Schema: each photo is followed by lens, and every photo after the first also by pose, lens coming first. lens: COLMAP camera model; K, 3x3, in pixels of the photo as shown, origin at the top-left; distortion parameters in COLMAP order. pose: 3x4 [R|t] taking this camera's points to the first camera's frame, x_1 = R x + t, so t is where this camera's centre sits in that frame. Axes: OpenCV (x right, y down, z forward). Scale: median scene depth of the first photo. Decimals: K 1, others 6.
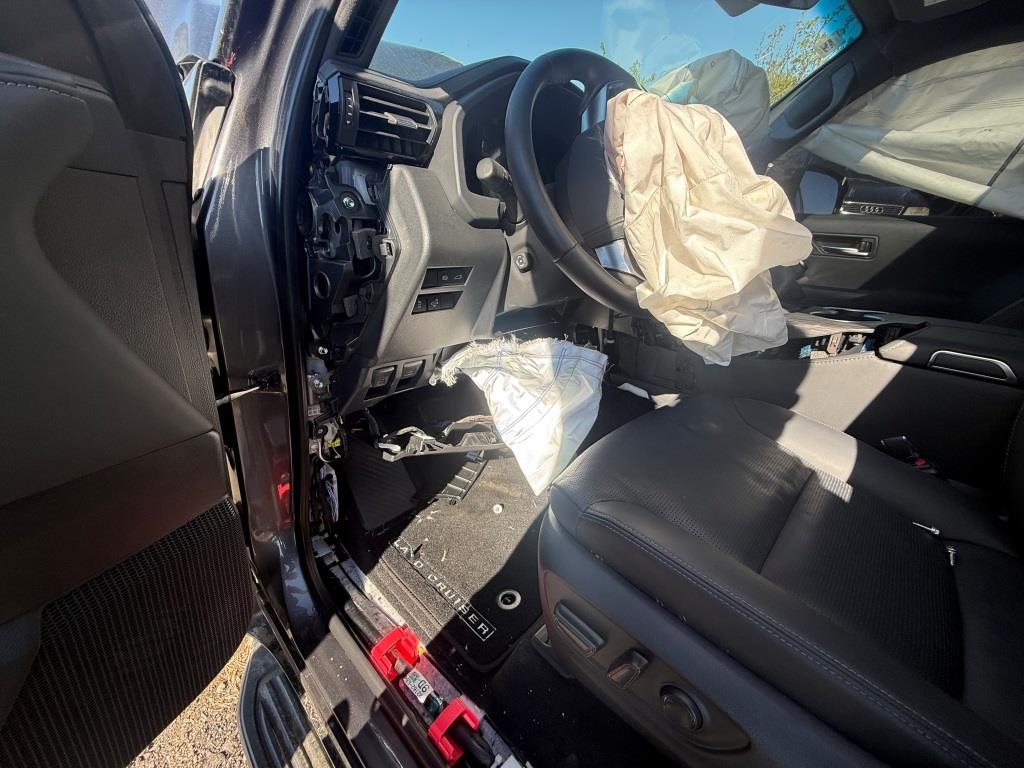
lens RADIAL K [[408.2, 0, 509.8], [0, 408.2, 383.1], [0, 0, 1]] dist [0.003343, -0.000753]
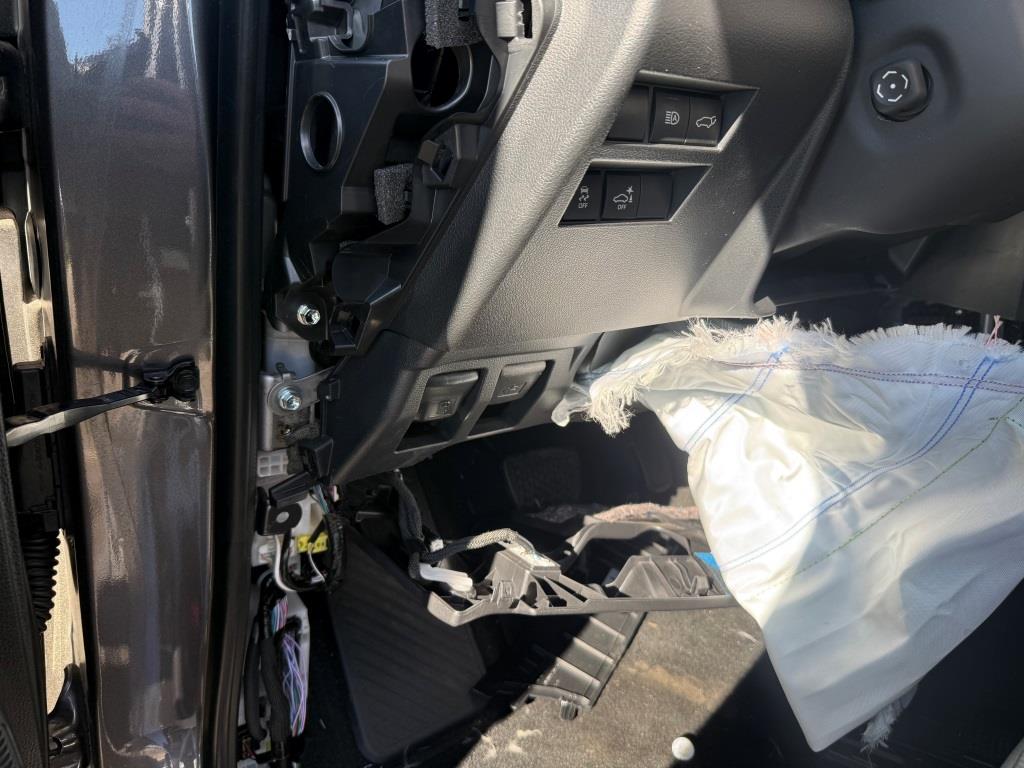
lens RADIAL K [[746.8, 0, 506.6], [0, 746.8, 381.6], [0, 0, 1]] dist [0.048259, -0.063272]
pose [[0.981366, 0.084023, -0.172801, -0.129415], [-0.090810, 0.995362, -0.031739, -0.010602], [0.169333, 0.046839, 0.984445, 0.299840]]
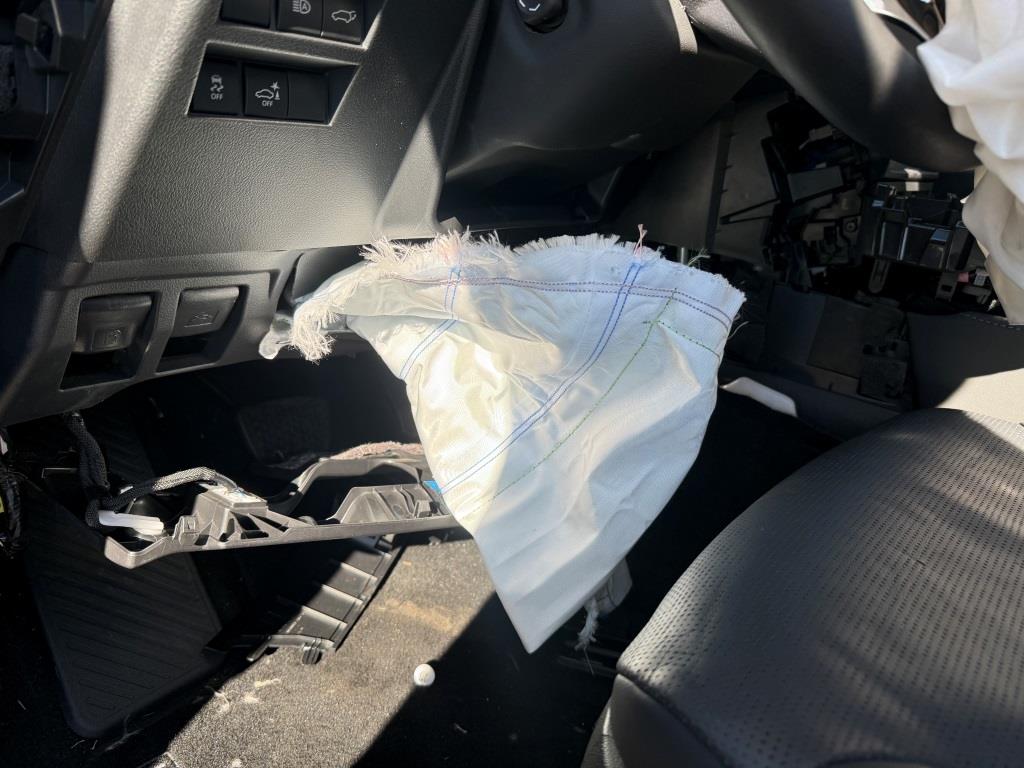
lens RADIAL K [[746.8, 0, 506.9], [0, 746.8, 381.1], [0, 0, 1]] dist [0.048259, -0.063272]
pose [[0.995747, 0.040529, 0.082742, -0.027910], [-0.039788, 0.999152, -0.010590, 0.026477], [-0.083101, 0.007252, 0.996515, 0.312802]]
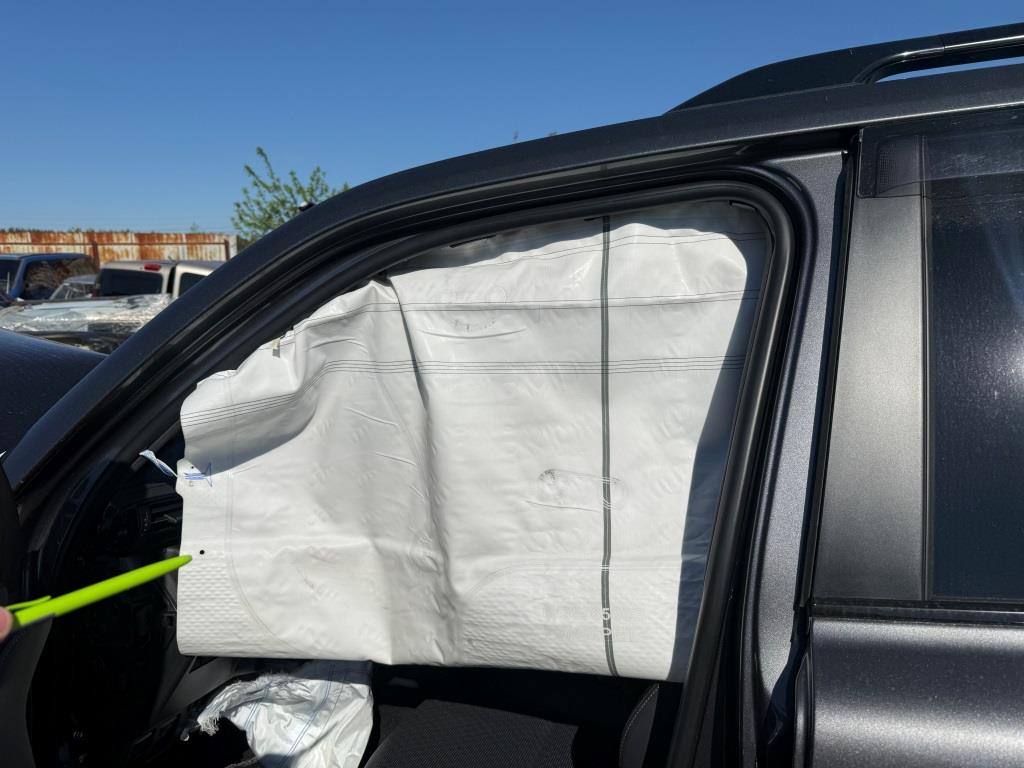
lens RADIAL K [[746.8, 0, 515.4], [0, 746.8, 390.6], [0, 0, 1]] dist [0.048259, -0.063272]
pose [[0.892473, -0.092501, 0.441514, -0.221156], [0.239167, 0.926892, -0.289257, -0.059573], [-0.382480, 0.363750, 0.849350, -1.042337]]
